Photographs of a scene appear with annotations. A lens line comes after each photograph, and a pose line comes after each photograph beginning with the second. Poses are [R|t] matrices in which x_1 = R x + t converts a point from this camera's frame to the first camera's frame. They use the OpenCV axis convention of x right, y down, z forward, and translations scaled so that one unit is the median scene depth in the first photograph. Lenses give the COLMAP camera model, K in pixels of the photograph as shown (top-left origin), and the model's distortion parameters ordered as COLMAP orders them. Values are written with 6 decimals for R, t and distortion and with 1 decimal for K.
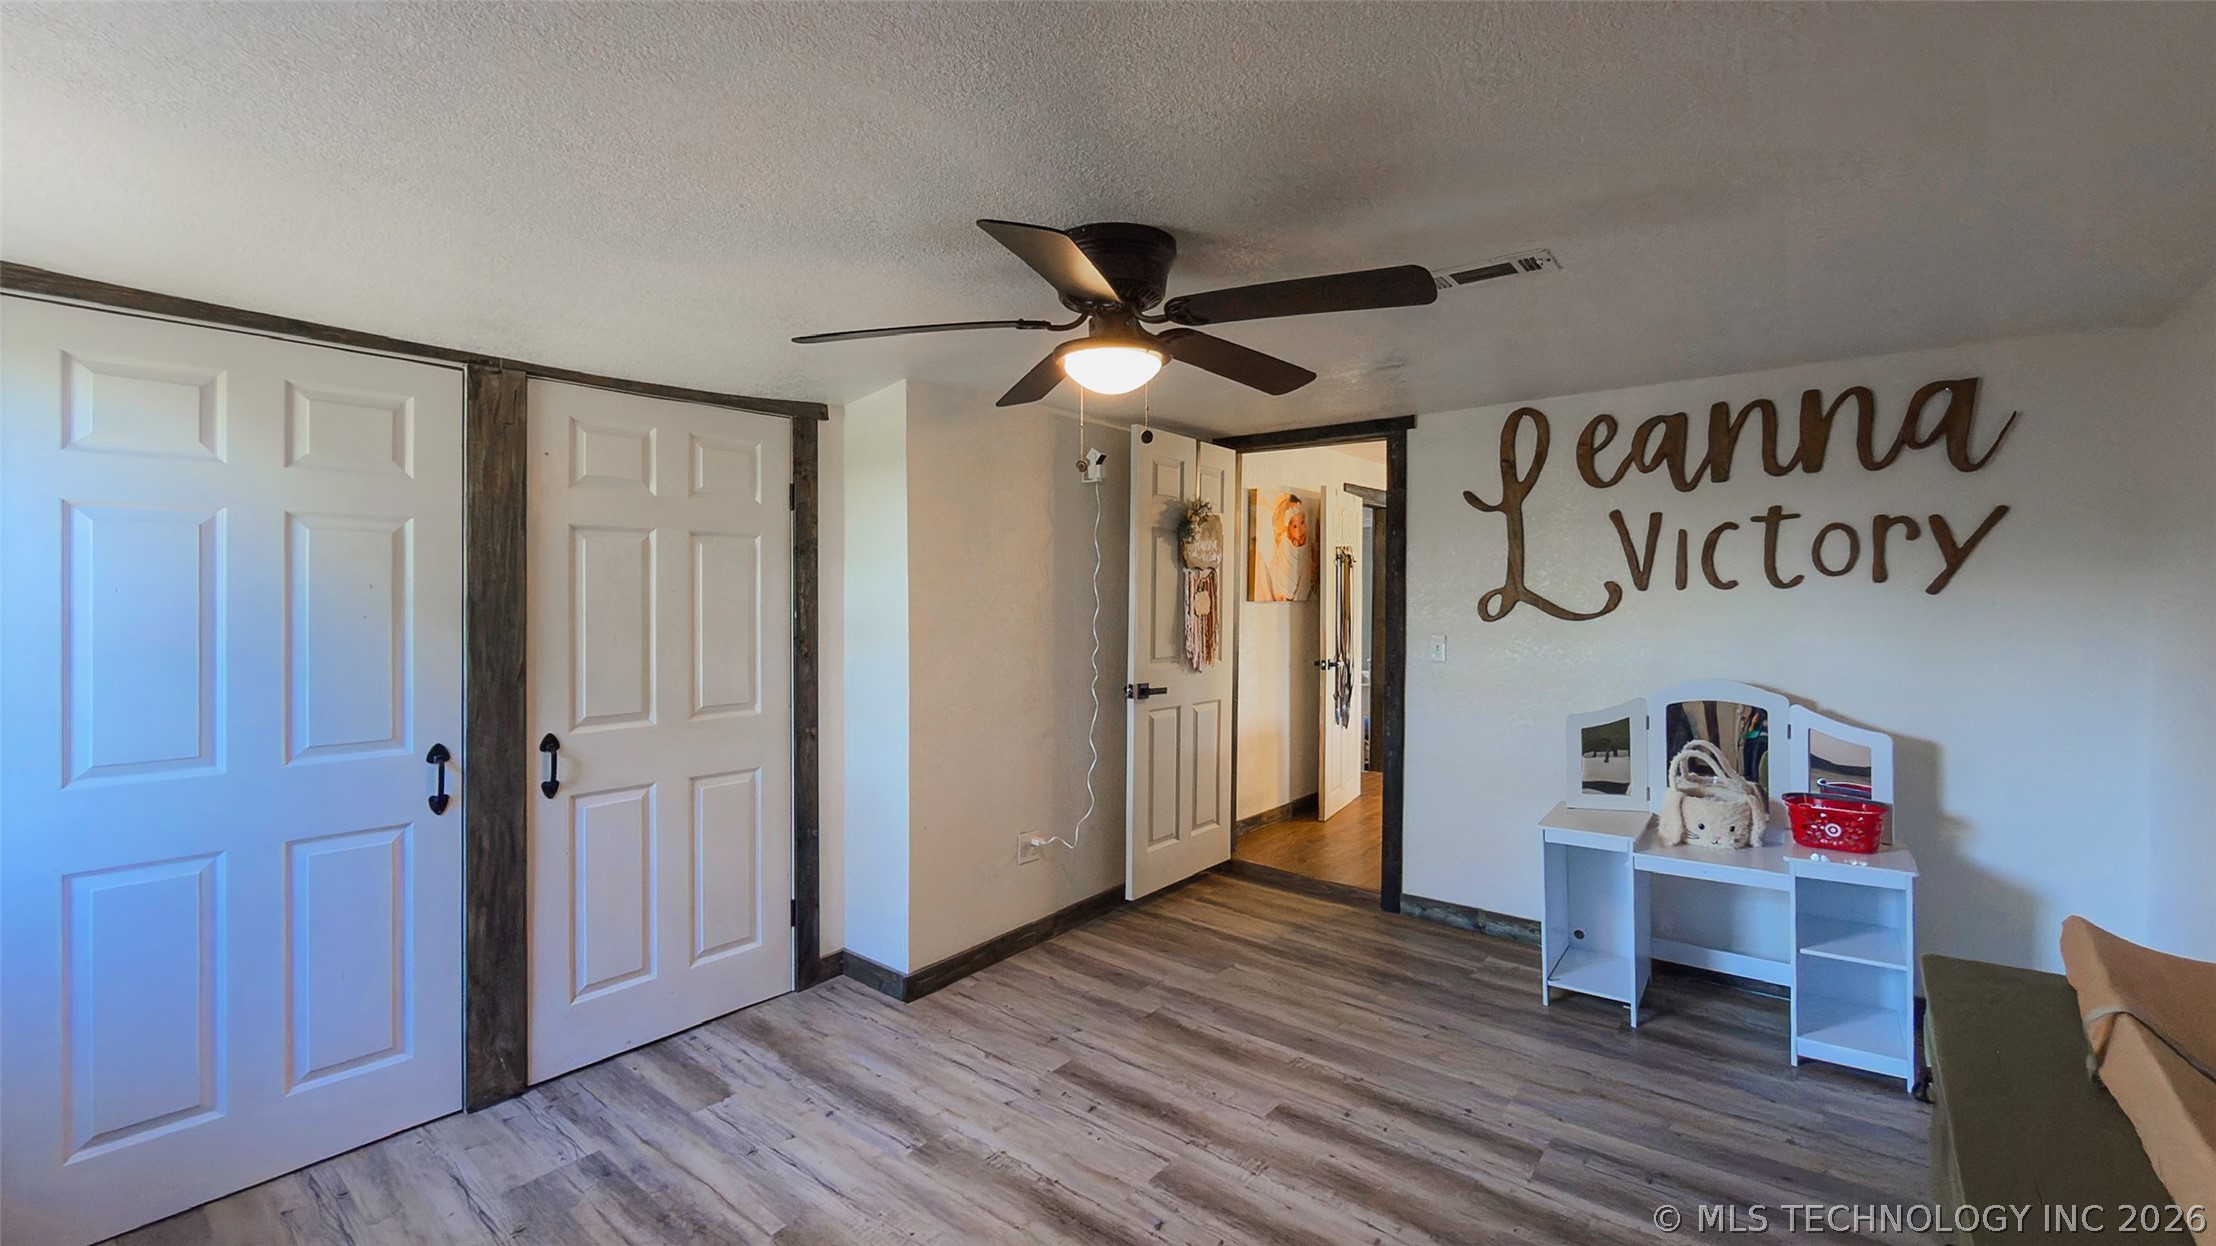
lens RADIAL K [[914.0, 0, 1112.1], [0, 914.0, 623.6], [0, 0, 1]] dist [-0.002653, -0.000192]
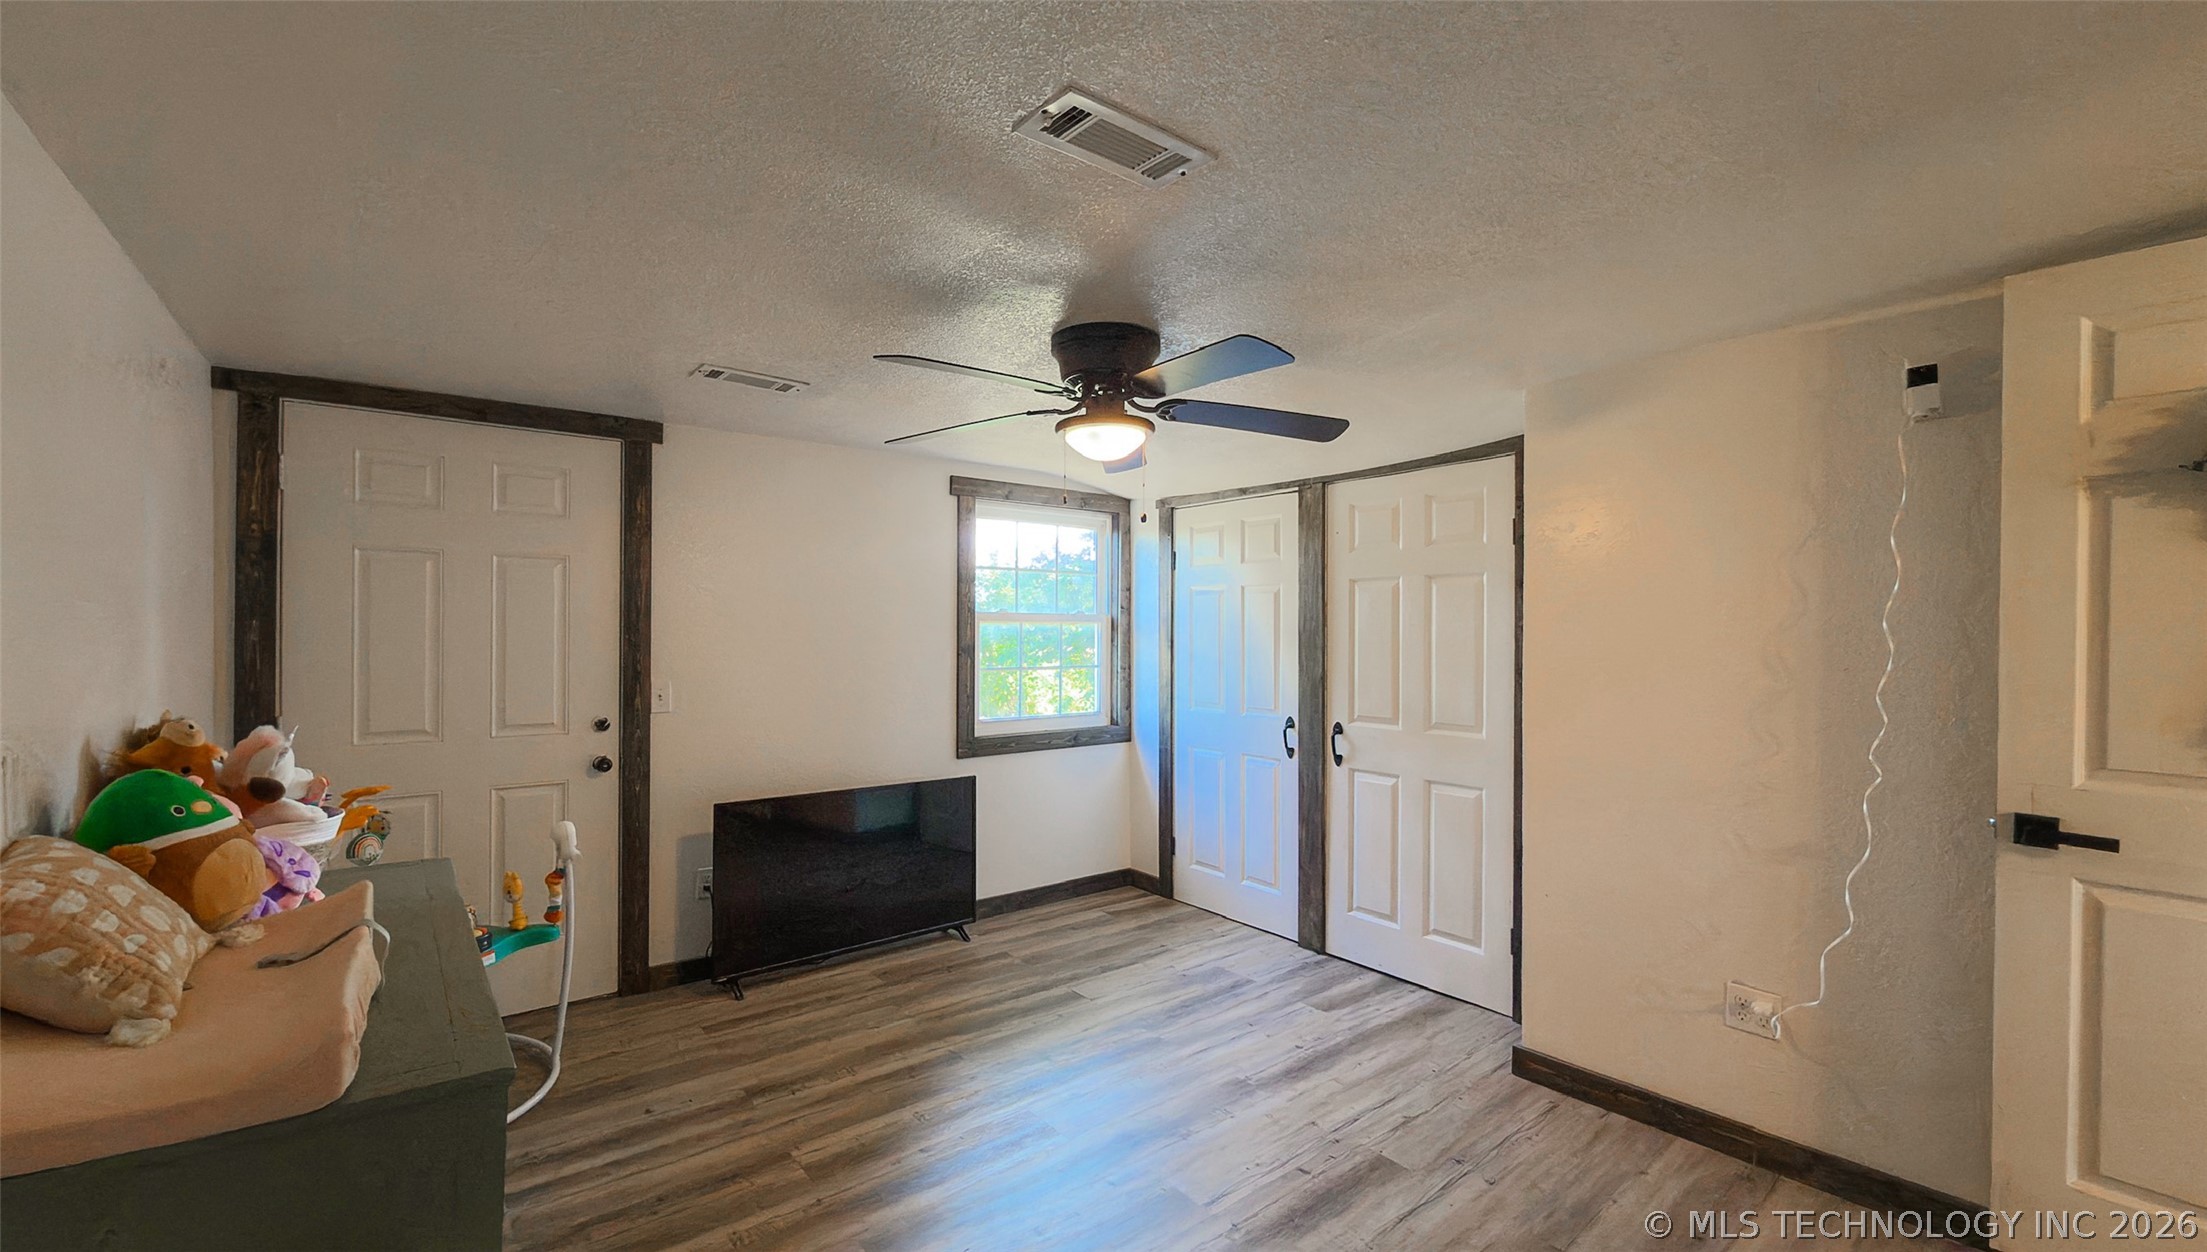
lens RADIAL K [[904.6, 0, 1095.0], [0, 904.6, 633.0], [0, 0, 1]] dist [-0.000317, -0.000005]
pose [[-0.226661, 0.011655, -0.973904, 0.880796], [-0.019813, 0.999666, 0.016574, -0.038930], [0.973772, 0.023052, -0.226355, 0.927362]]
